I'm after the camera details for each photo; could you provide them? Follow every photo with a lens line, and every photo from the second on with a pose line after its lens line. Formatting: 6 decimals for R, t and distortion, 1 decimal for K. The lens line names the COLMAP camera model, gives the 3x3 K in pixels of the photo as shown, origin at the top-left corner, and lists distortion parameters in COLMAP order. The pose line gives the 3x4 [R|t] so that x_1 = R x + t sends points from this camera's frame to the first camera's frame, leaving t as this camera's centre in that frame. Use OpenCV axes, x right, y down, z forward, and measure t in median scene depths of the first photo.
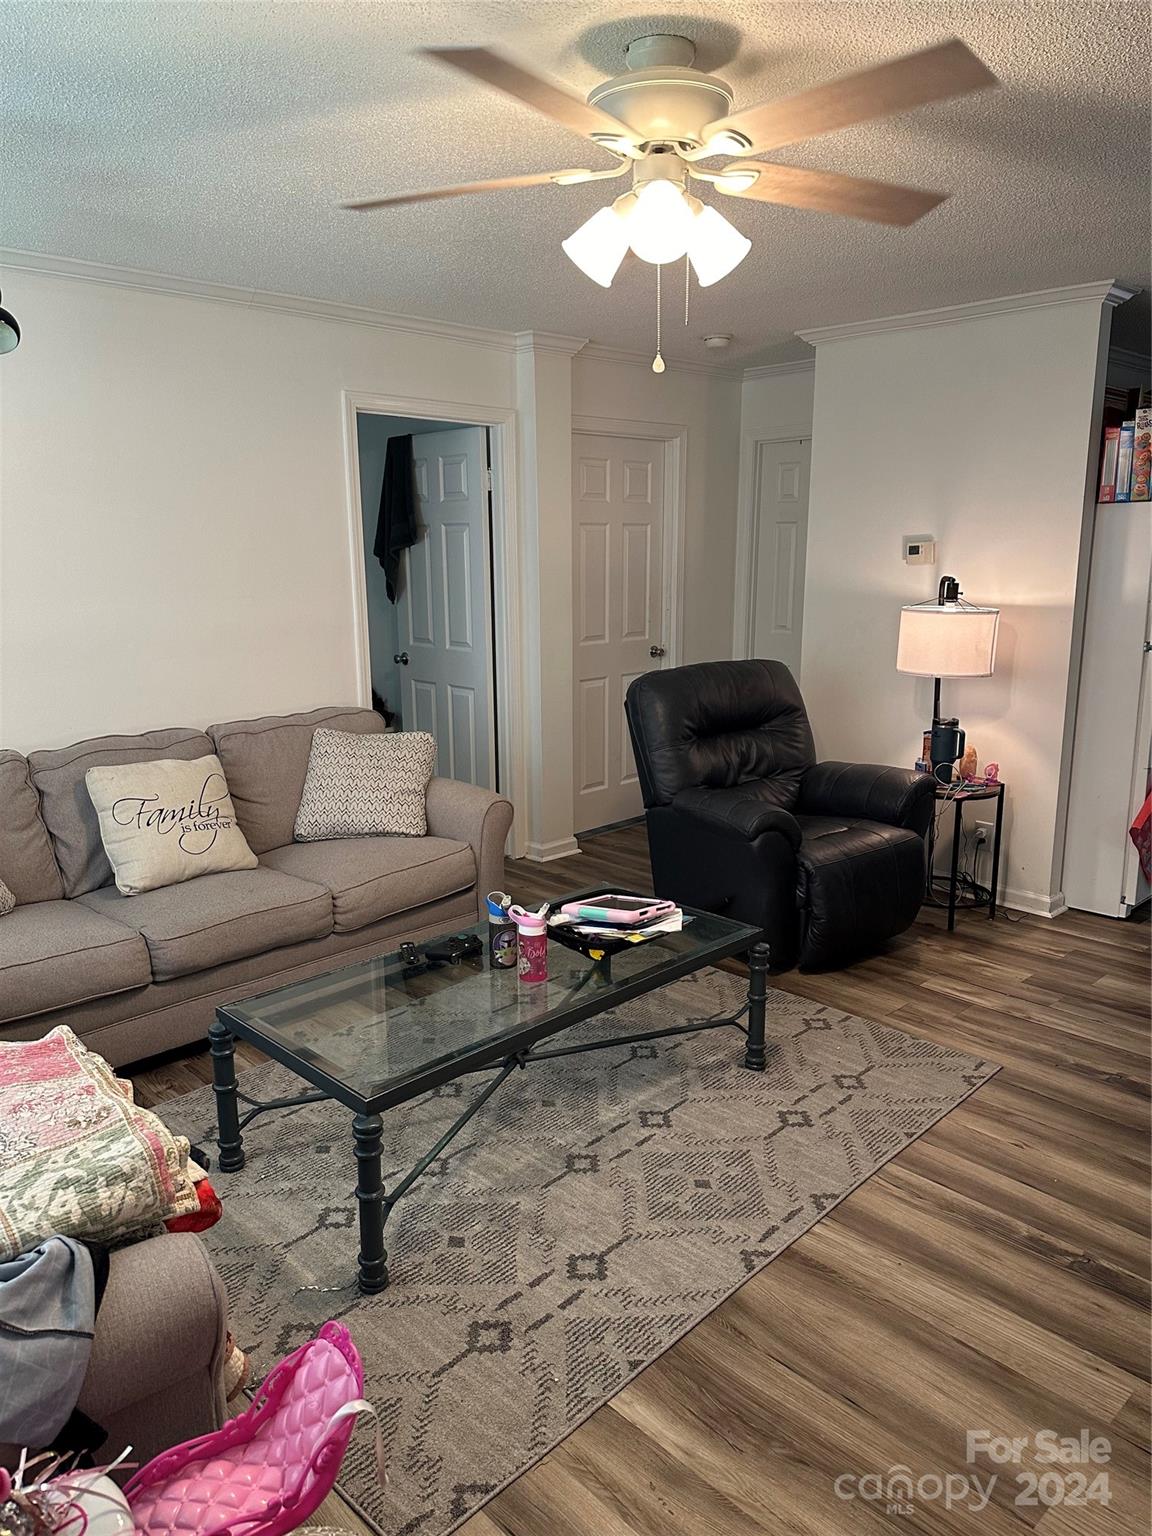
lens RADIAL K [[1044.9, 0, 602.2], [0, 1044.9, 774.0], [0, 0, 1]] dist [0.136967, -0.208758]
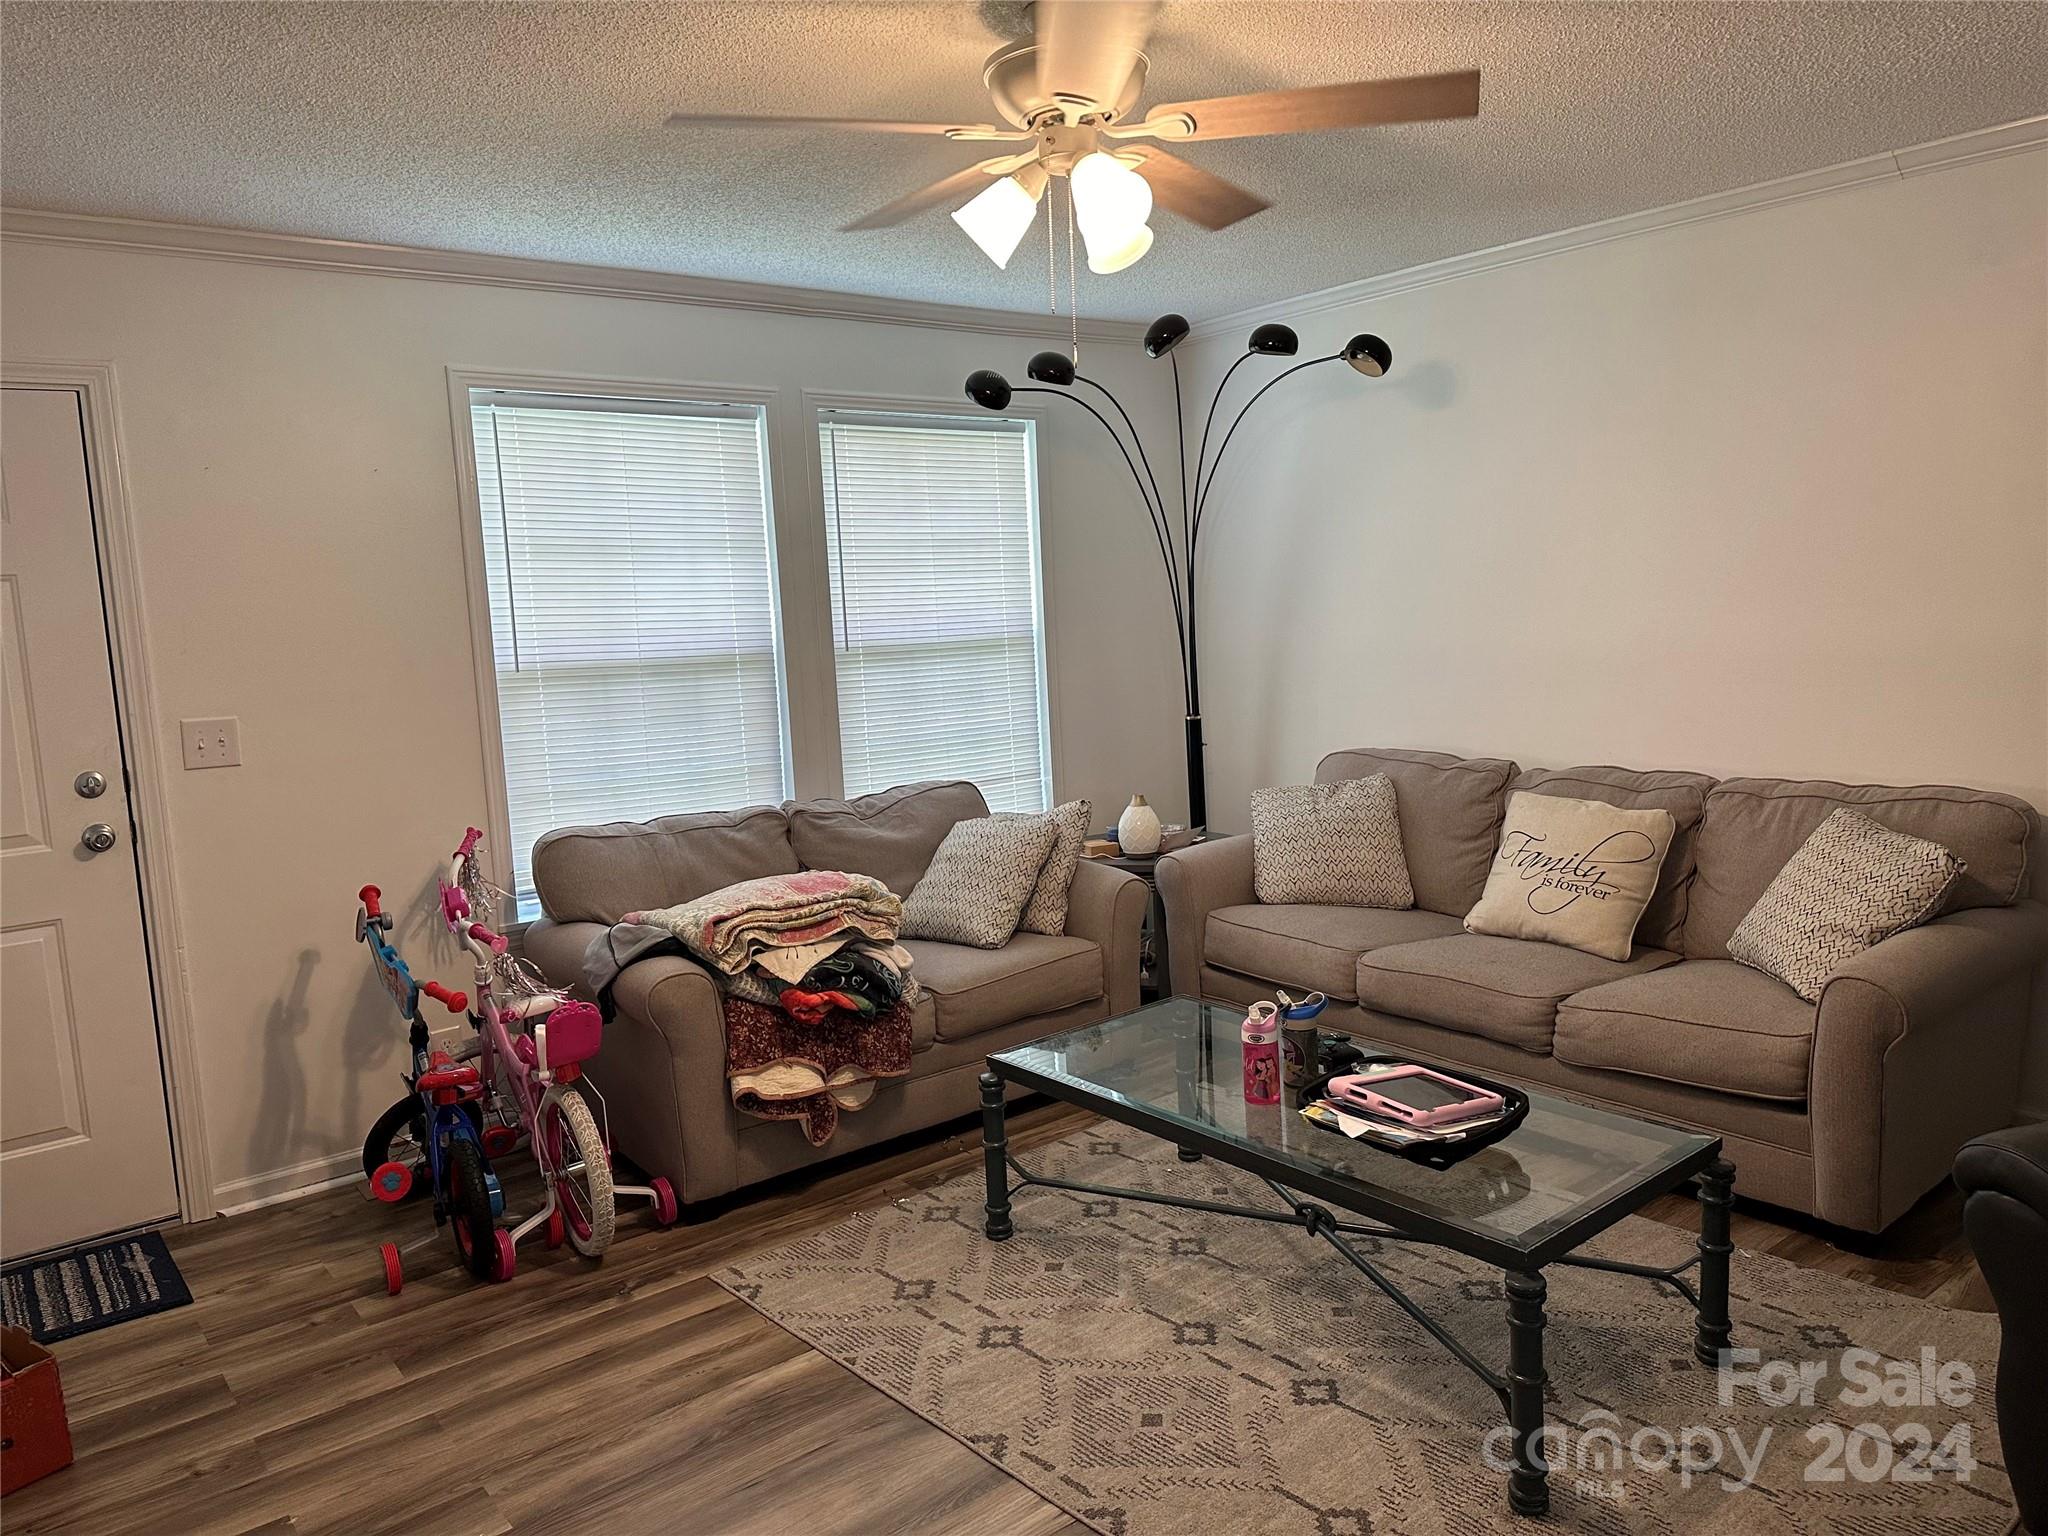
lens RADIAL K [[1416.8, 0, 1018.1], [0, 1416.8, 754.2], [0, 0, 1]] dist [0.101240, -0.147390]
pose [[-0.091418, 0.125805, -0.987834, 0.985774], [-0.160647, 0.977131, 0.139308, -0.180404], [0.982769, 0.171428, -0.069117, 0.861251]]
